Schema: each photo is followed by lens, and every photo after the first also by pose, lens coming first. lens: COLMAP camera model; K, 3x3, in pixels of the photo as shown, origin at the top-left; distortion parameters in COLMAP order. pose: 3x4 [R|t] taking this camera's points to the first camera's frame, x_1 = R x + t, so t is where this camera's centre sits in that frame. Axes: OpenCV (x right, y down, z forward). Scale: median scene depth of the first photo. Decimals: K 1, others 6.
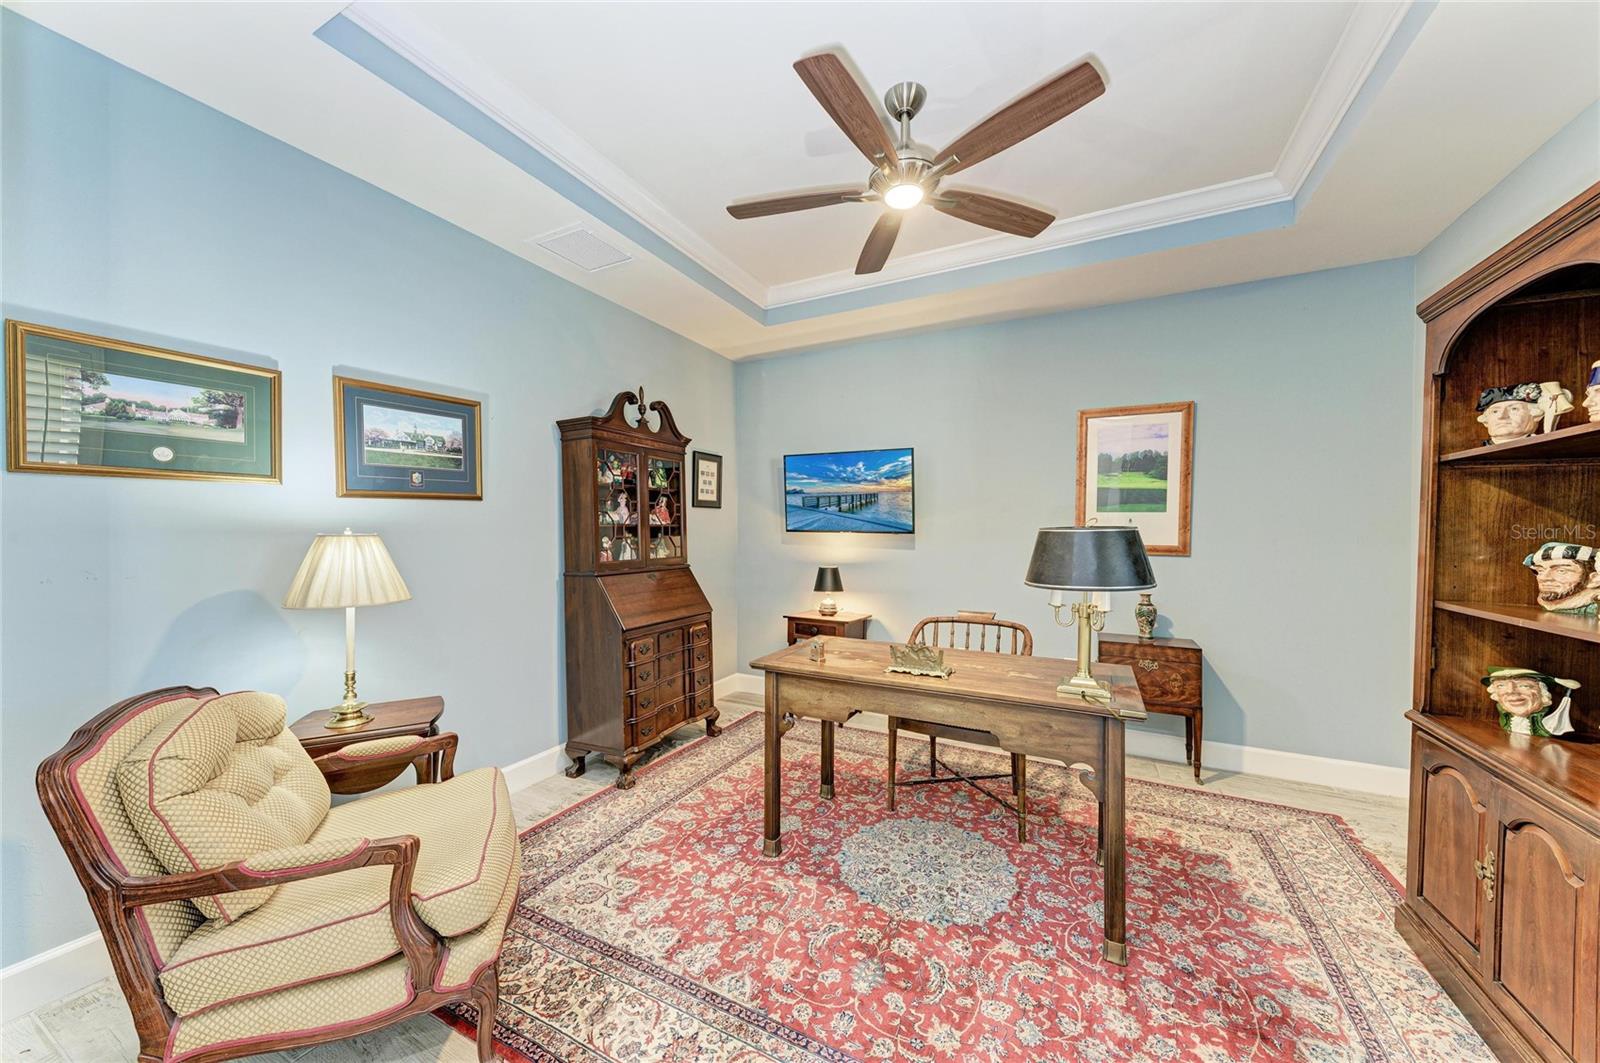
lens RADIAL K [[575.1, 0, 805.9], [0, 575.1, 533.6], [0, 0, 1]] dist [0.012293, -0.003561]
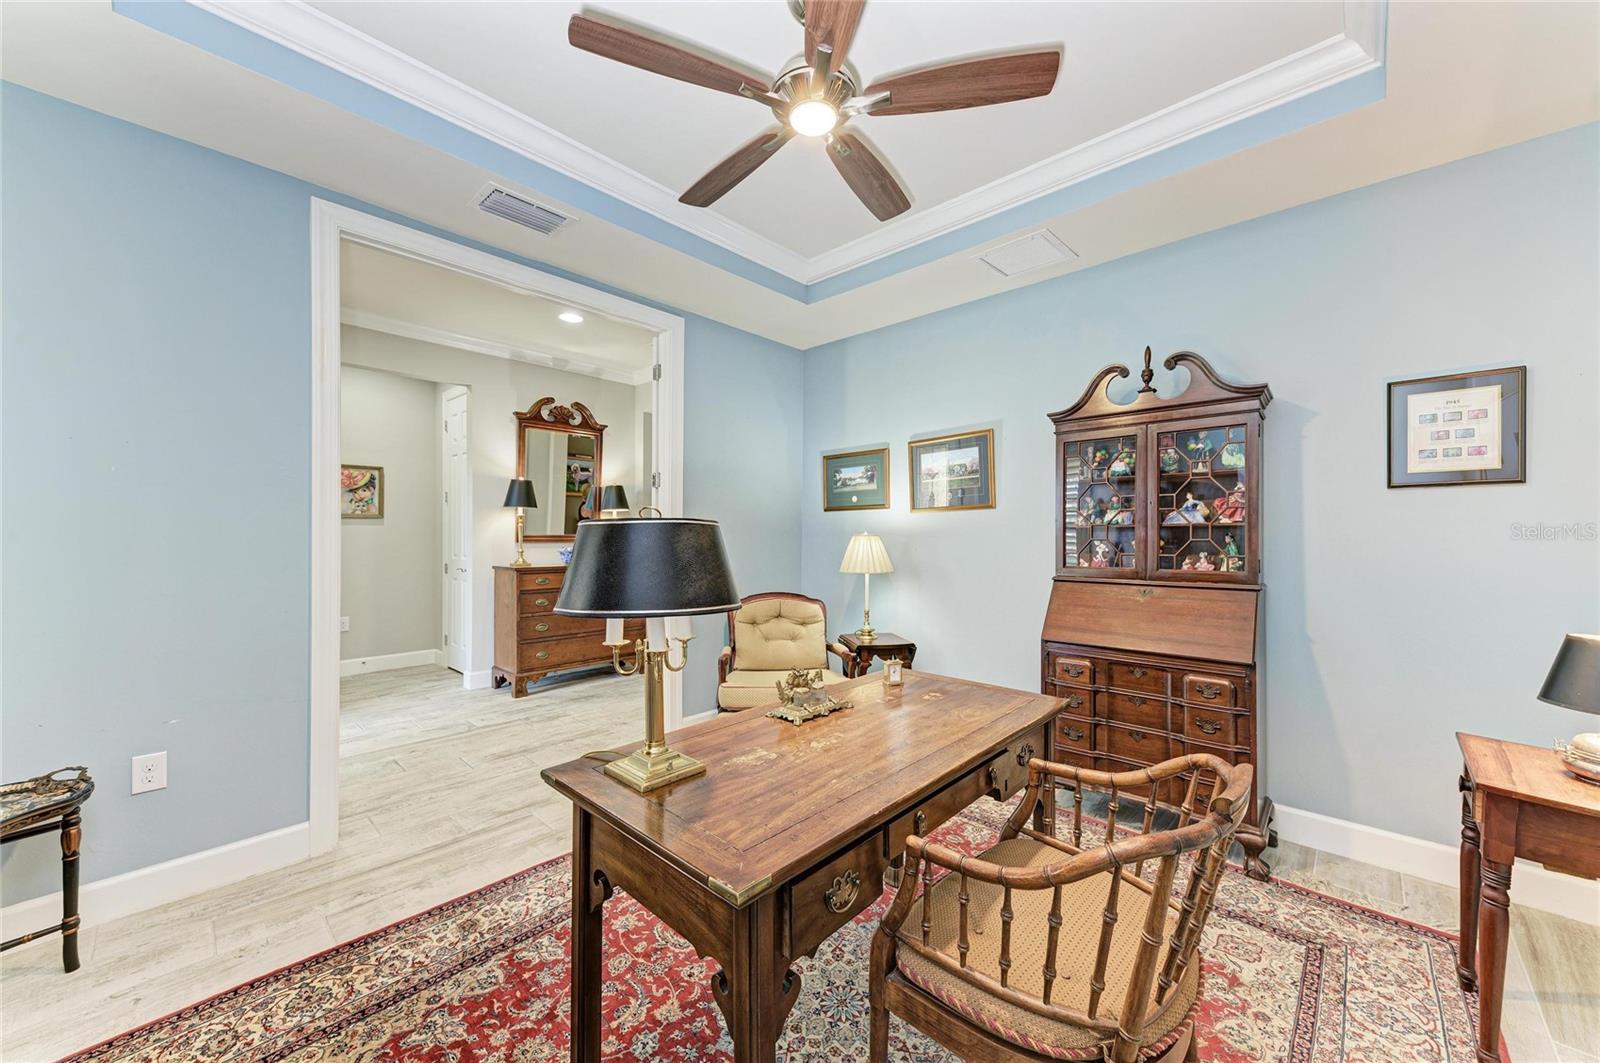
lens RADIAL K [[612.0, 0, 805.5], [0, 612.0, 535.3], [0, 0, 1]] dist [0.014034, -0.002978]
pose [[-0.303161, -0.001843, -0.952938, 1.086221], [-0.008230, 0.999966, 0.000684, 0.004255], [0.952904, 0.008050, -0.303165, 1.367797]]
